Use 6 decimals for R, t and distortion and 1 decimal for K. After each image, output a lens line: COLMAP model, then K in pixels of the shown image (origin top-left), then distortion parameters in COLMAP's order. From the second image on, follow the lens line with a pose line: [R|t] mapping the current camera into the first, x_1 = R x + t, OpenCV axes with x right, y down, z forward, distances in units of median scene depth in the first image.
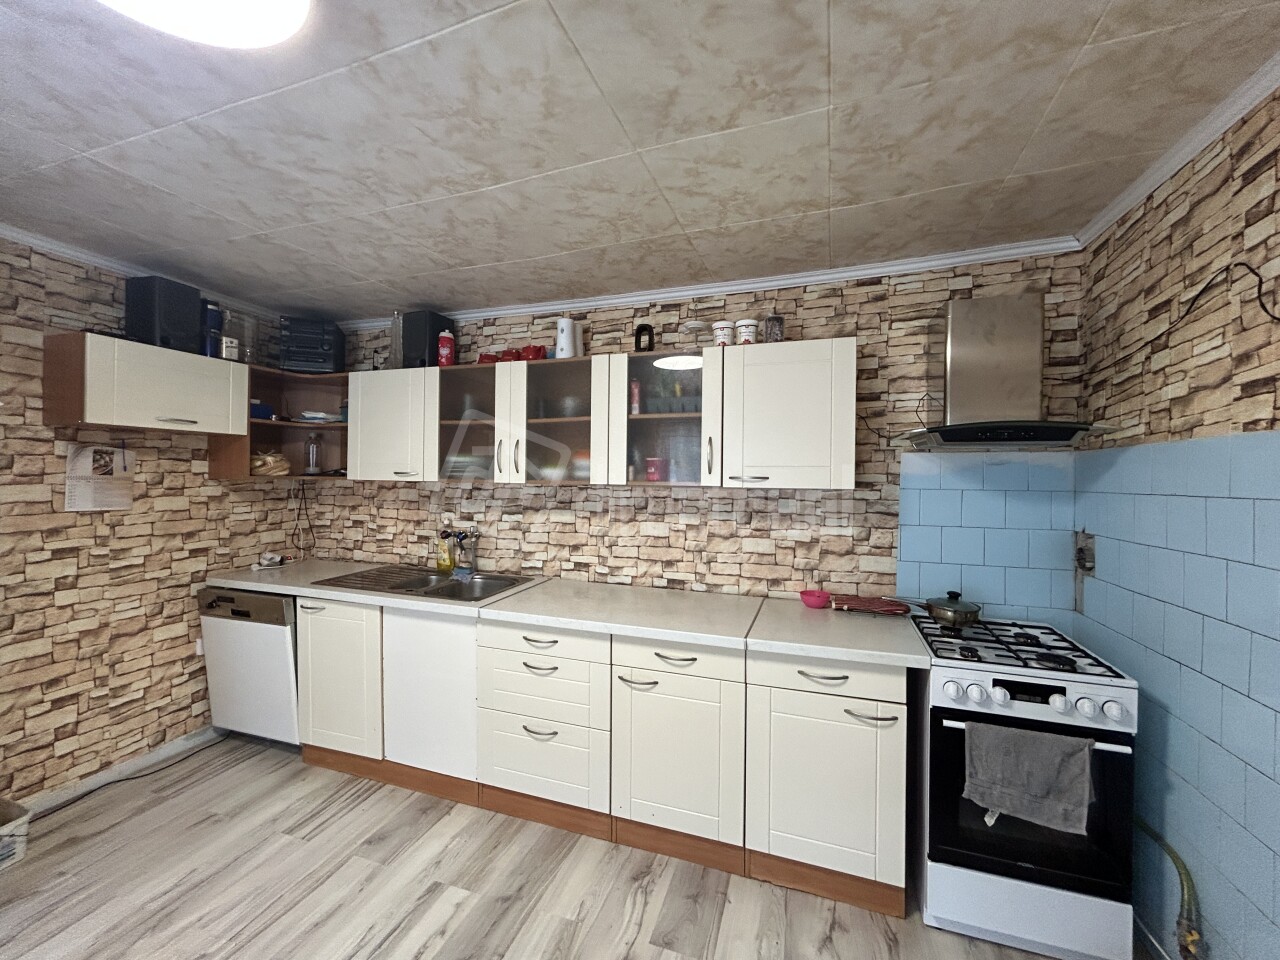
lens RADIAL K [[519.6, 0, 641.5], [0, 519.6, 480.5], [0, 0, 1]] dist [-0.000016, 0.000037]
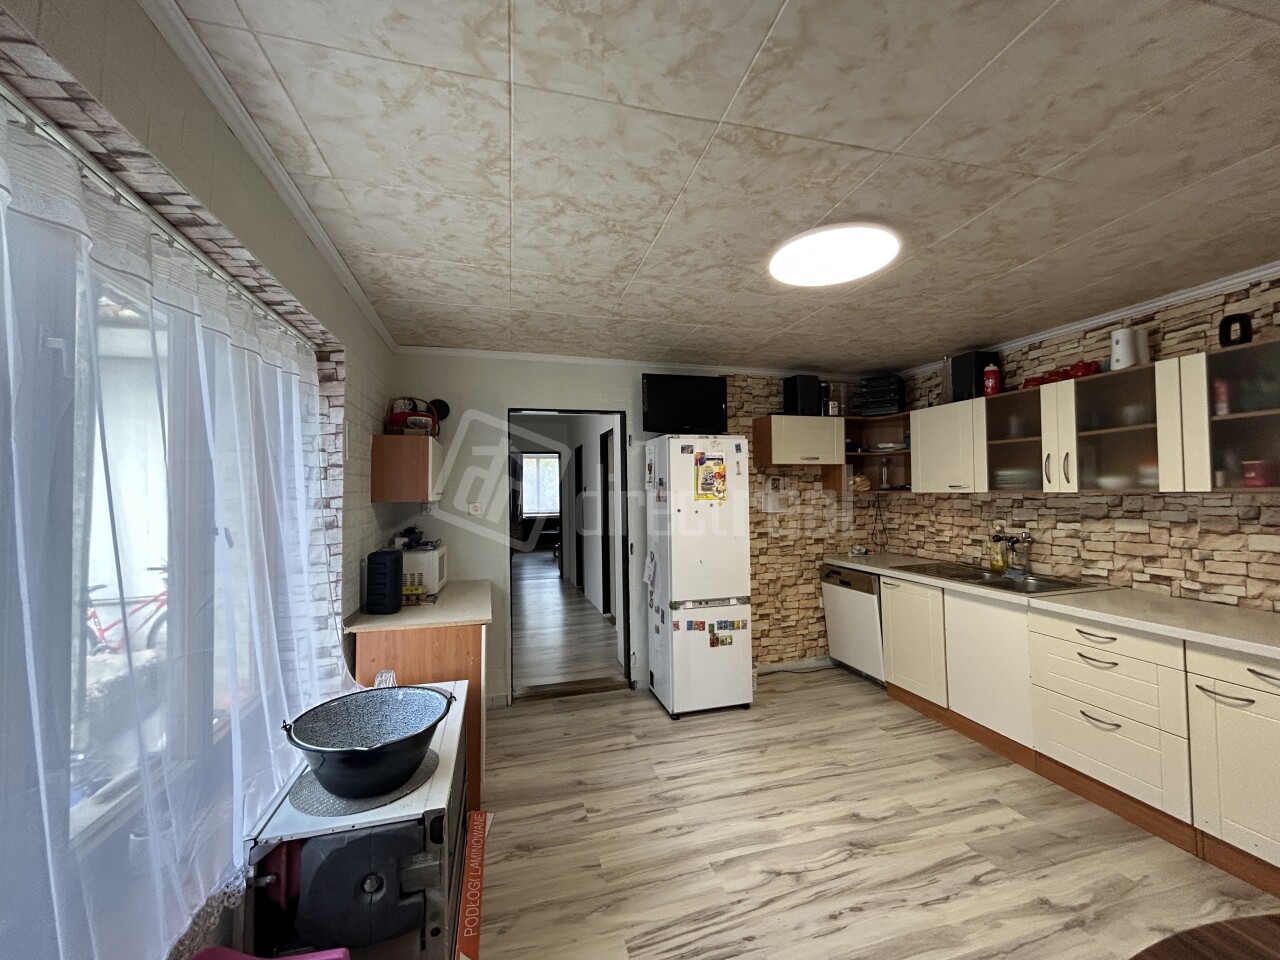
lens RADIAL K [[518.4, 0, 643.5], [0, 518.4, 479.4], [0, 0, 1]] dist [0.001505, 0.000621]
pose [[0.562637, -0.040127, -0.825730, 0.156194], [0.013243, 0.999131, -0.039530, 0.008687], [0.826598, 0.011305, 0.562679, -0.341110]]
